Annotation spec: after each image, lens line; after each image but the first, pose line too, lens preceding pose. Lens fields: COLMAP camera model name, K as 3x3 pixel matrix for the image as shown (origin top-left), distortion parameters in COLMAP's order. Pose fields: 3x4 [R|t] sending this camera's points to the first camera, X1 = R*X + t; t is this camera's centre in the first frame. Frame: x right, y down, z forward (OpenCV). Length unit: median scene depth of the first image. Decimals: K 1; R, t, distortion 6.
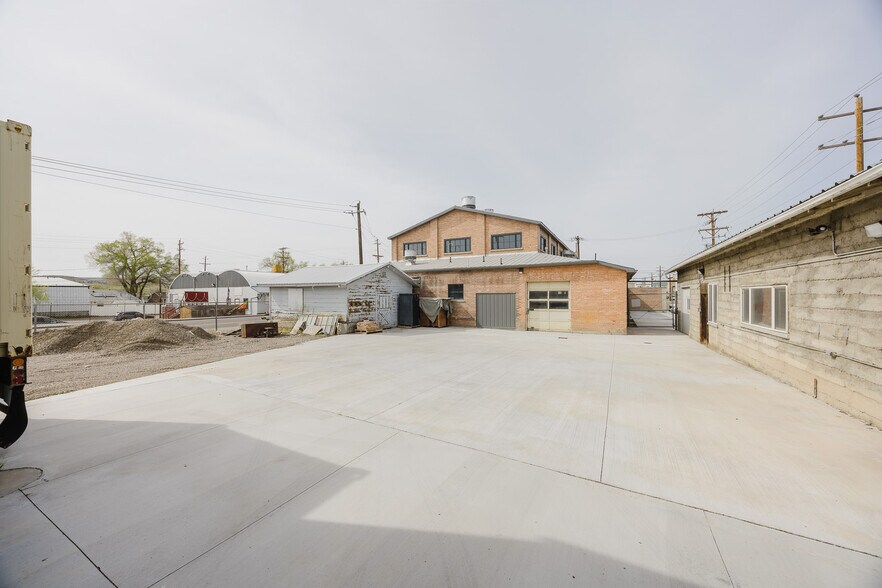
lens RADIAL K [[341.1, 0, 437.7], [0, 341.1, 294.6], [0, 0, 1]] dist [-0.000353, -0.000015]
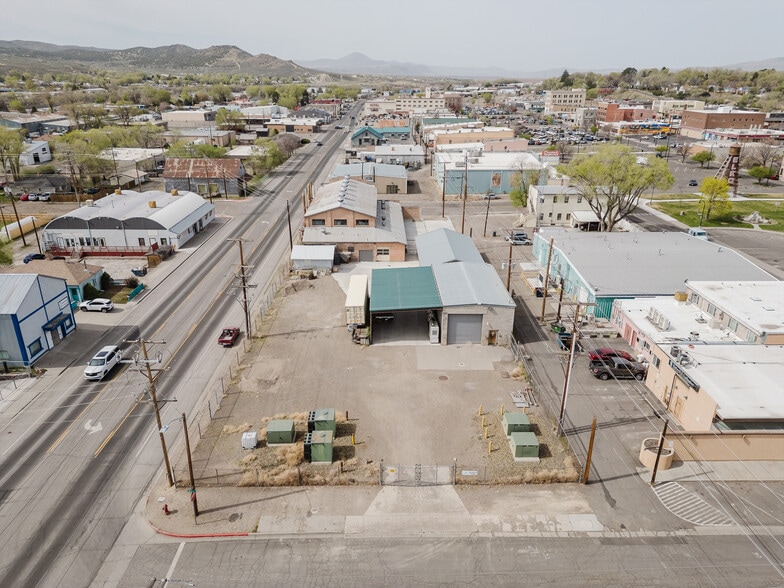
lens RADIAL K [[545.9, 0, 393.2], [0, 545.9, 294.5], [0, 0, 1]] dist [0.074286, -0.064750]
pose [[0.867521, -0.169916, 0.467478, -1.904718], [-0.015261, 0.930307, 0.366463, -1.383192], [-0.497166, -0.325049, 0.804468, -3.046021]]
